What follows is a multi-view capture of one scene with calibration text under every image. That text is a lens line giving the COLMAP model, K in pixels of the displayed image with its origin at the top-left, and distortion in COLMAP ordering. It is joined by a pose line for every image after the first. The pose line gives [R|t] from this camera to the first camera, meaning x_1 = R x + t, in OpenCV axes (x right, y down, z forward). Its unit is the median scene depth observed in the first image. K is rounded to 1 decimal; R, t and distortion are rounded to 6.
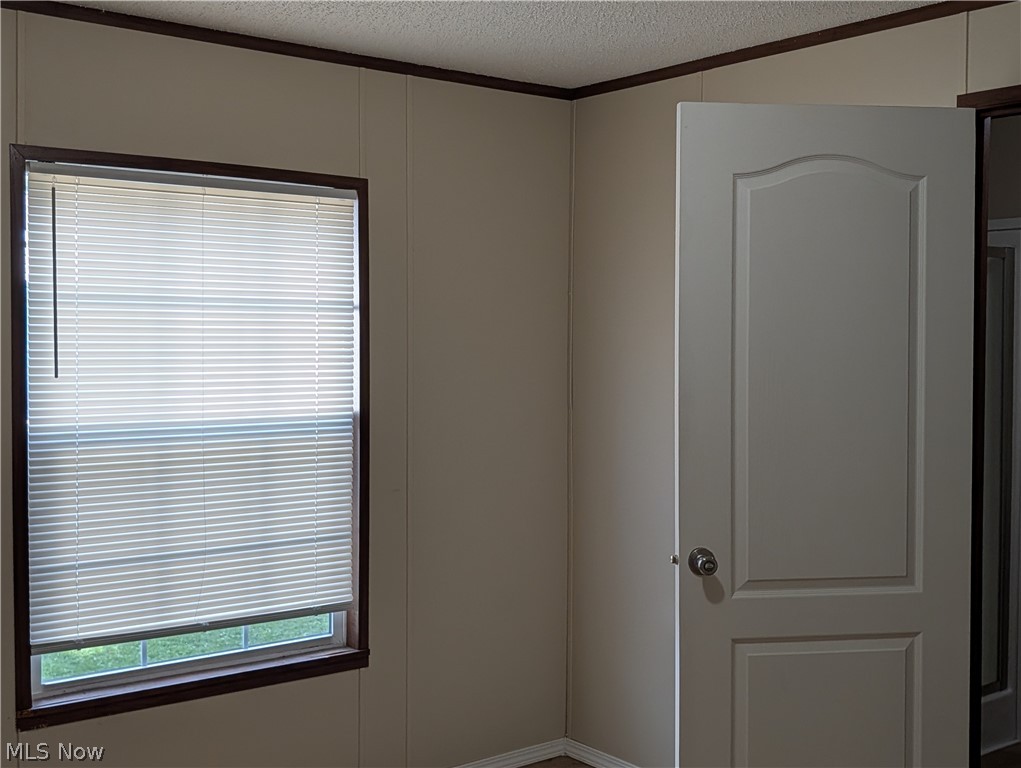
lens RADIAL K [[1253.9, 0, 510.5], [0, 1253.9, 384.0], [0, 0, 1]] dist [0.045170, -0.026964]
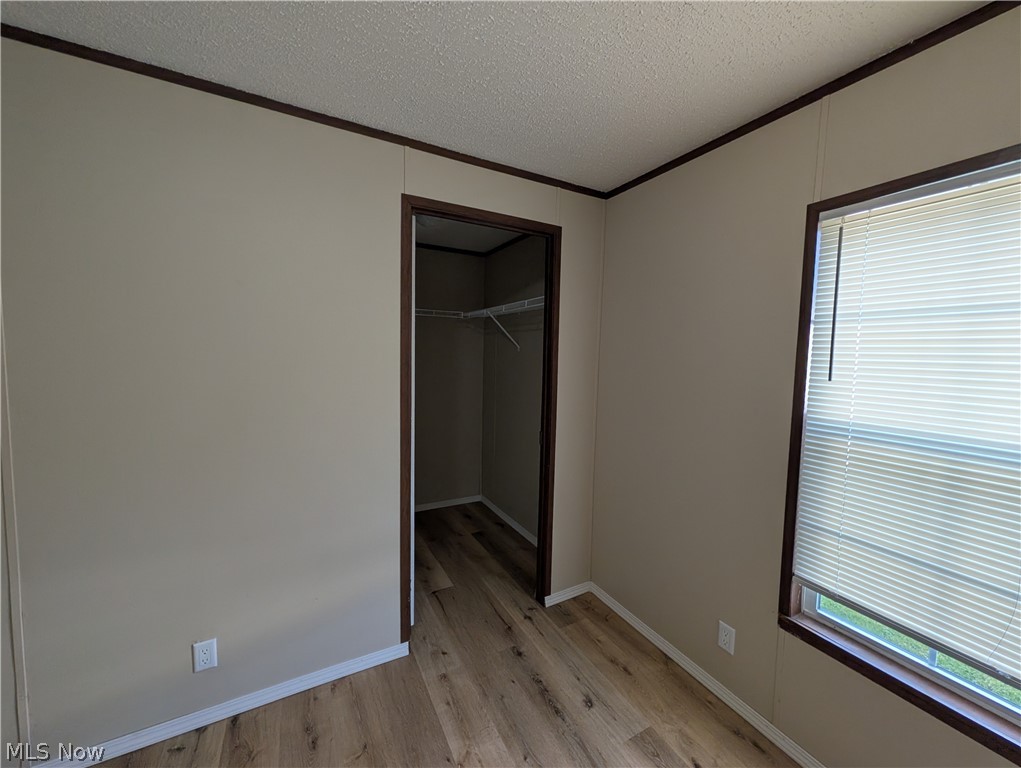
lens RADIAL K [[393.8, 0, 510.5], [0, 393.8, 384.0], [0, 0, 1]] dist [0.001698, 0.000304]
pose [[-0.158701, 0.061128, -0.985433, 0.079936], [-0.063822, 0.995359, 0.072022, -0.009904], [0.985262, 0.074322, -0.154064, 0.745334]]
